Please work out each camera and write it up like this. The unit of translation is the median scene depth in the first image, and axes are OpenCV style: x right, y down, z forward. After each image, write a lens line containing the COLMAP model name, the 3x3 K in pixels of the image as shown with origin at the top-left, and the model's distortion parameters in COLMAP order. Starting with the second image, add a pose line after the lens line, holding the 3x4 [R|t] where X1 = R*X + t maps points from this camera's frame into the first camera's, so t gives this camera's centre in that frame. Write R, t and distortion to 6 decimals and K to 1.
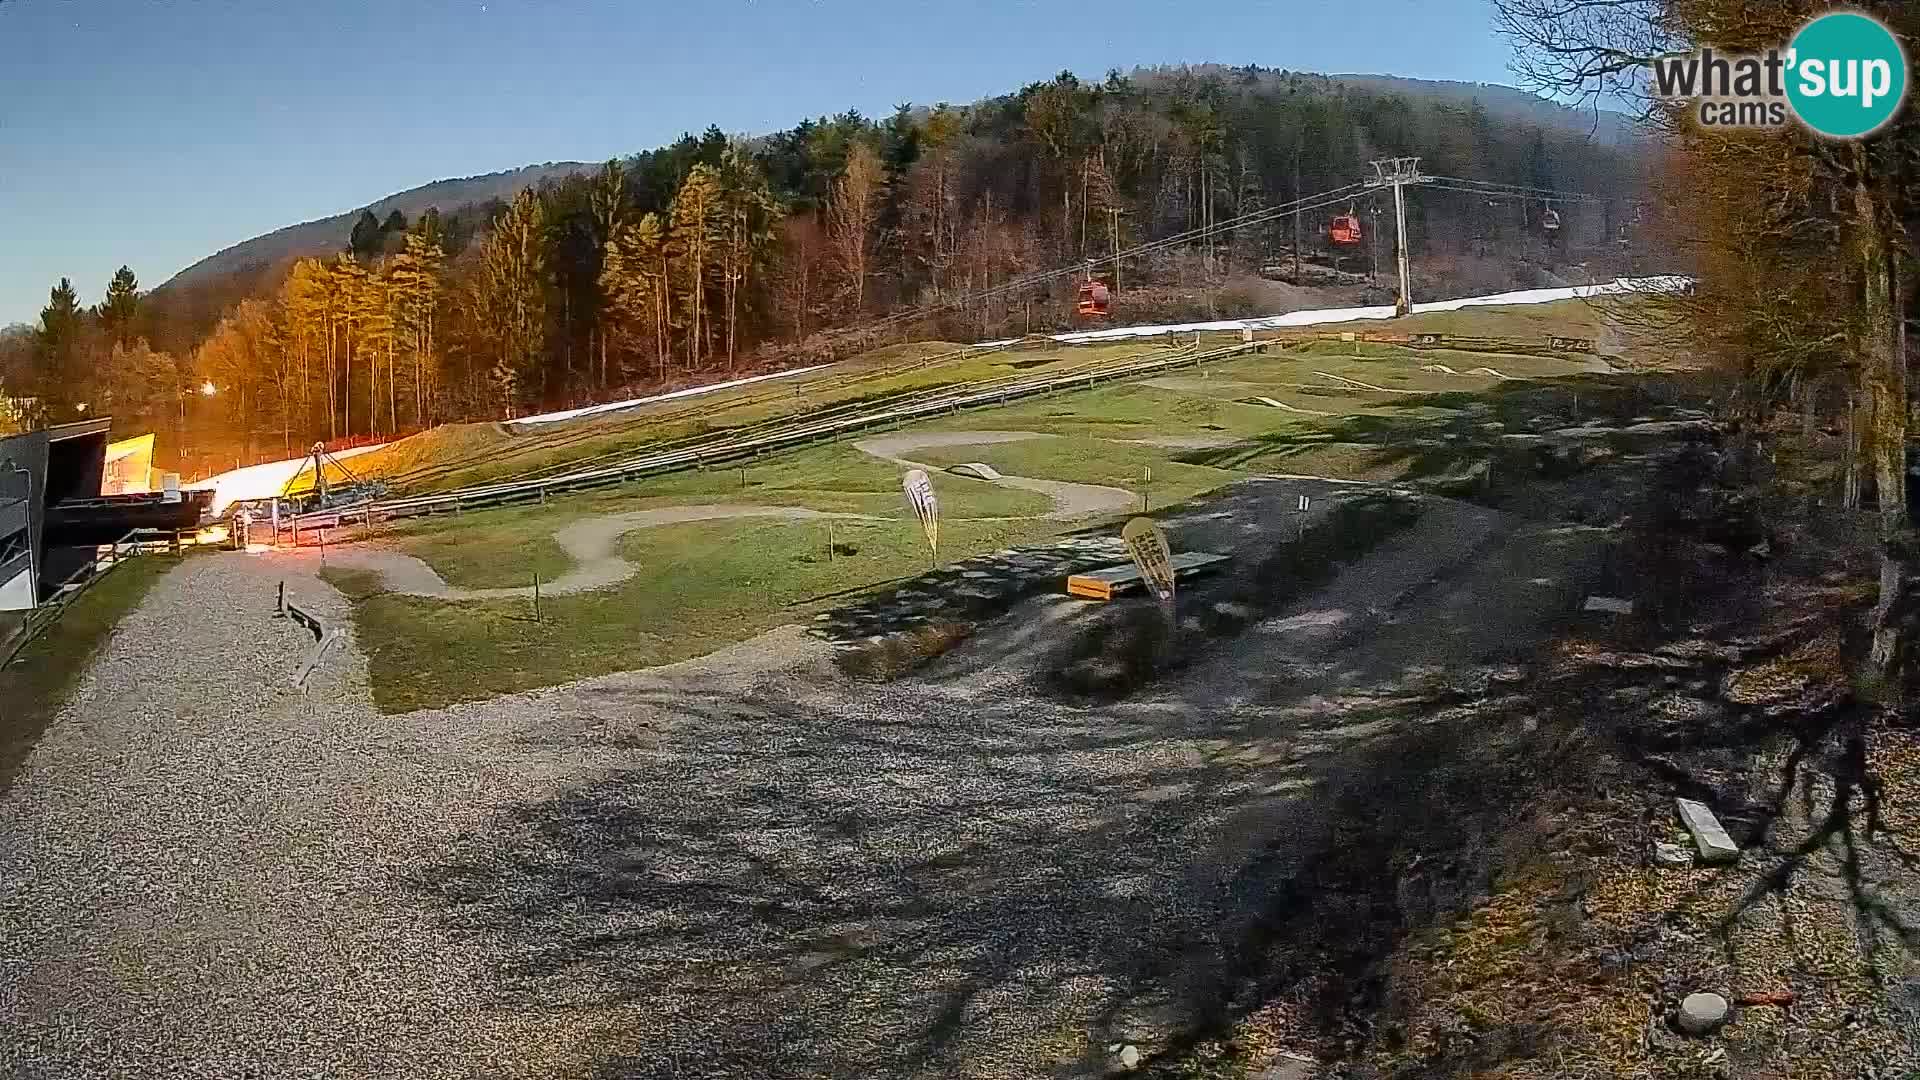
lens RADIAL K [[3109.6, 0, 963.6], [0, 3109.6, 534.8], [0, 0, 1]] dist [-0.281887, 0.000000]
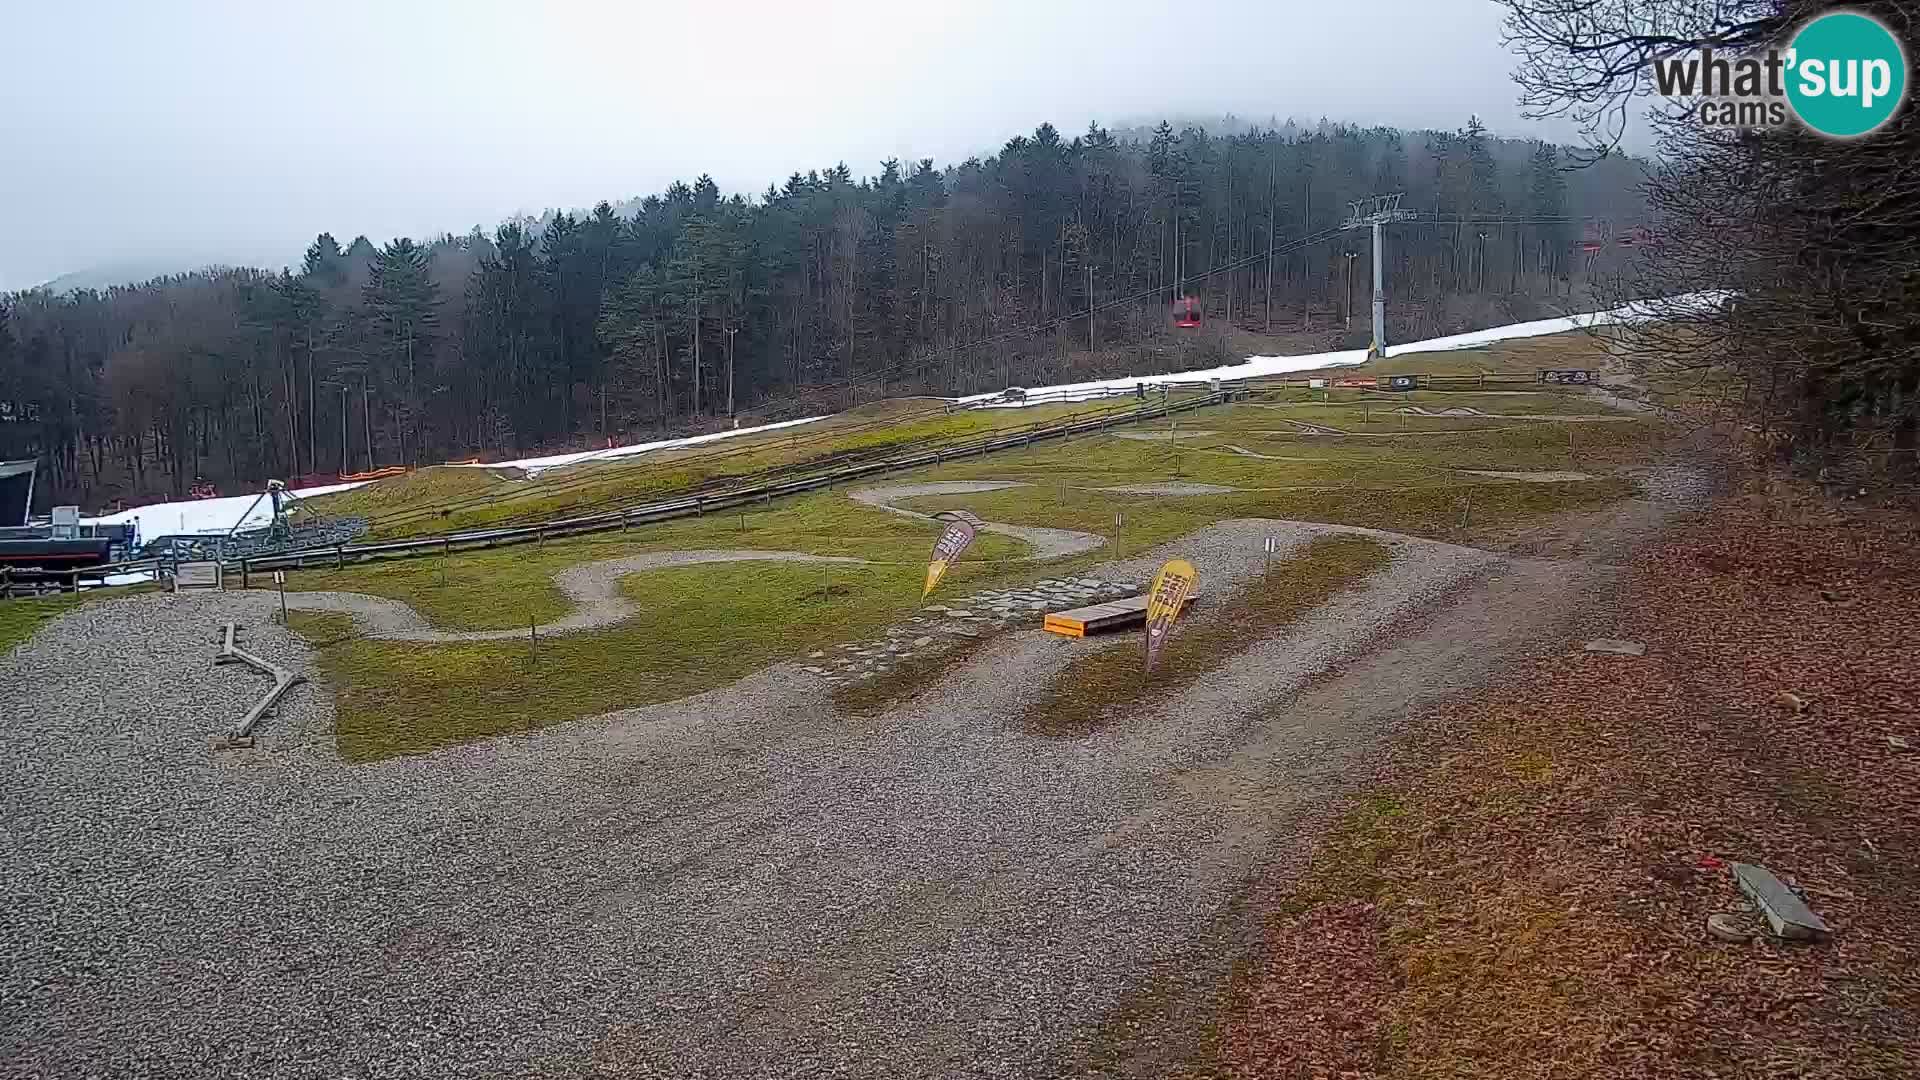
lens RADIAL K [[1322.5, 0, 941.4], [0, 1322.5, 403.2], [0, 0, 1]] dist [-0.011859, -0.002023]
pose [[0.999995, -0.002760, -0.001400, -0.001827], [0.002544, 0.990679, -0.136195, 0.003102], [0.001762, 0.136191, 0.990681, 0.585029]]
